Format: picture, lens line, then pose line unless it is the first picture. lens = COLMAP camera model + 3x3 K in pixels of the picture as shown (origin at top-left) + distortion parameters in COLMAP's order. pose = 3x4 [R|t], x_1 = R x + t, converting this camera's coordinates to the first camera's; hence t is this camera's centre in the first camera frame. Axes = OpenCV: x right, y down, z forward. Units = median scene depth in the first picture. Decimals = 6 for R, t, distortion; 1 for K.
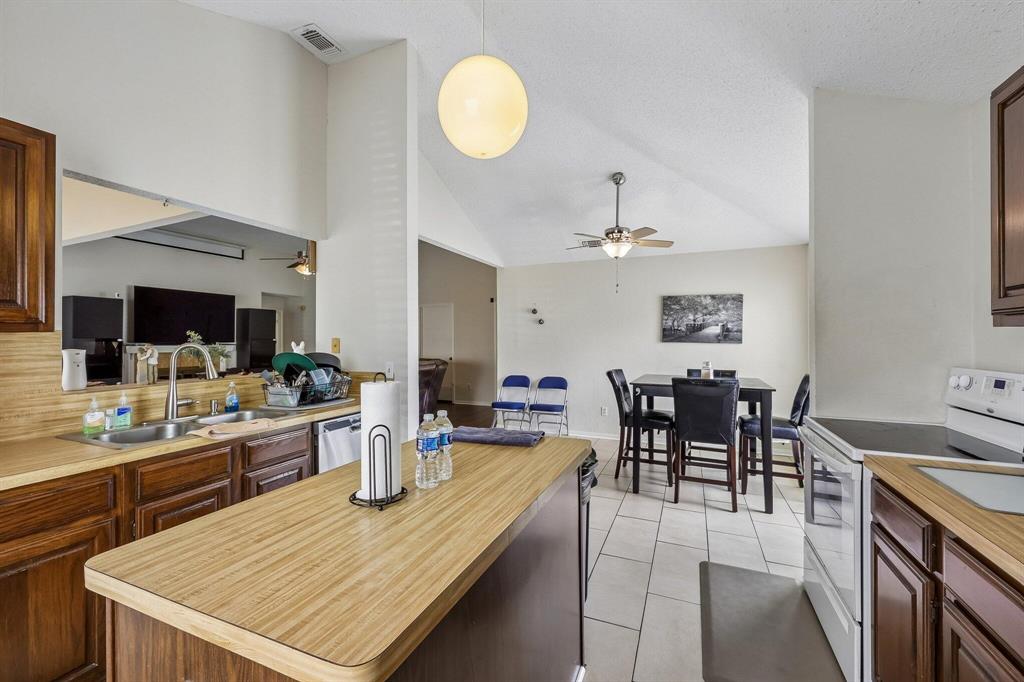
lens RADIAL K [[415.6, 0, 512.0], [0, 415.6, 341.0], [0, 0, 1]] dist [0.001996, 0.000297]
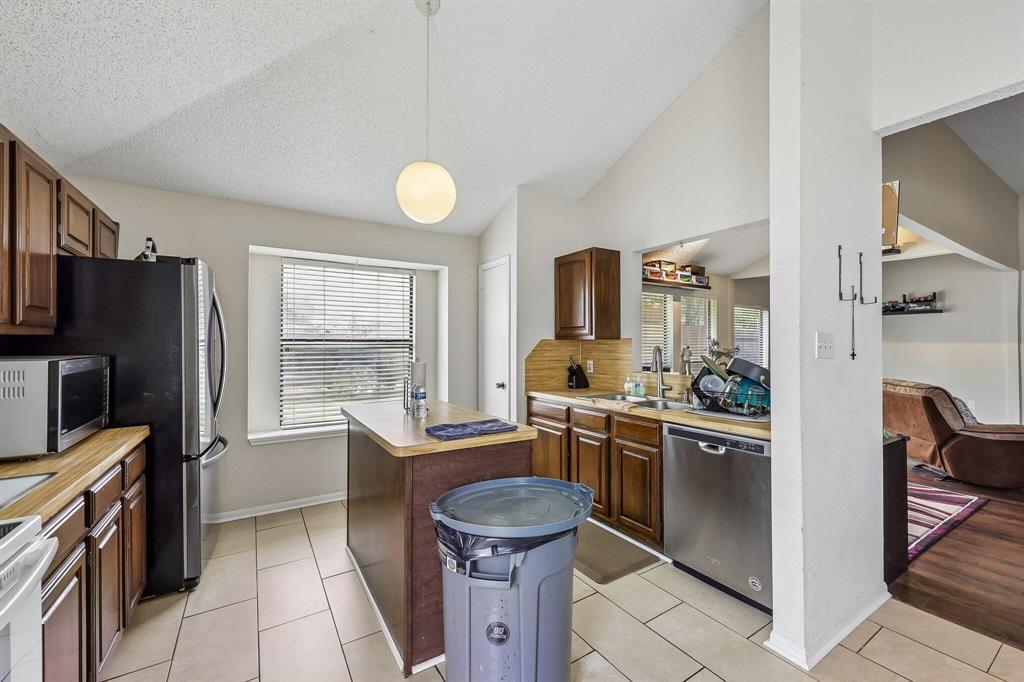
lens RADIAL K [[415.6, 0, 512.0], [0, 415.6, 341.0], [0, 0, 1]] dist [0.001996, 0.000297]
pose [[-0.567511, -0.004272, -0.823355, 0.288713], [0.000537, 0.999984, -0.005559, -0.004112], [0.823366, -0.003597, -0.567499, 0.574860]]
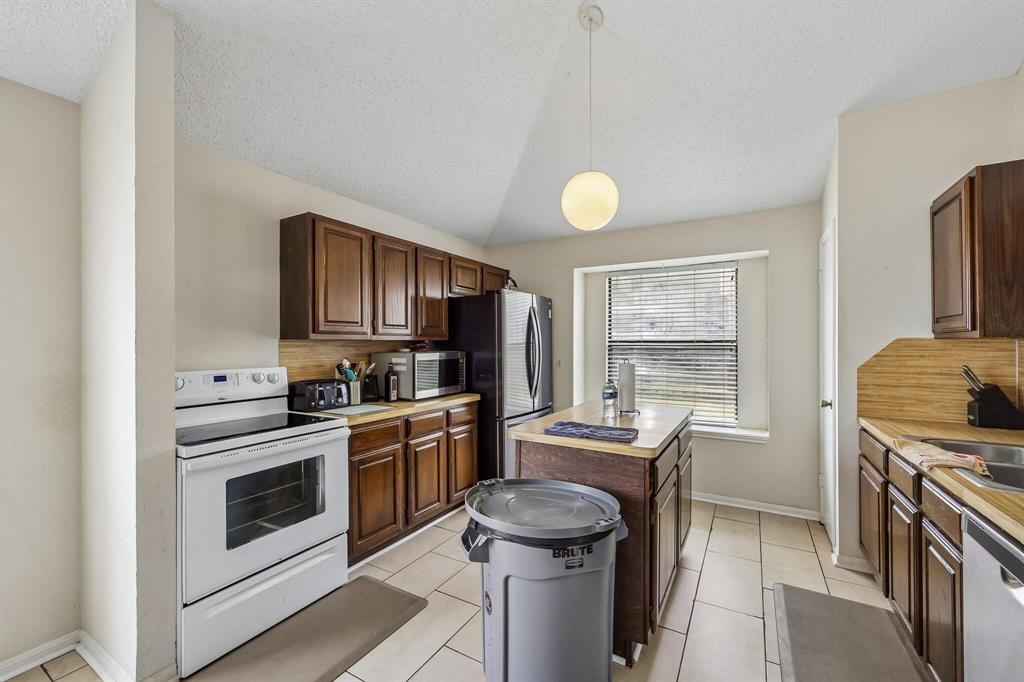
lens RADIAL K [[415.6, 0, 512.0], [0, 415.6, 341.0], [0, 0, 1]] dist [0.001996, 0.000297]
pose [[-0.992959, 0.001569, 0.118449, 0.018347], [0.000825, 0.999980, -0.006329, -0.005893], [-0.118457, -0.006187, -0.992940, 0.714456]]
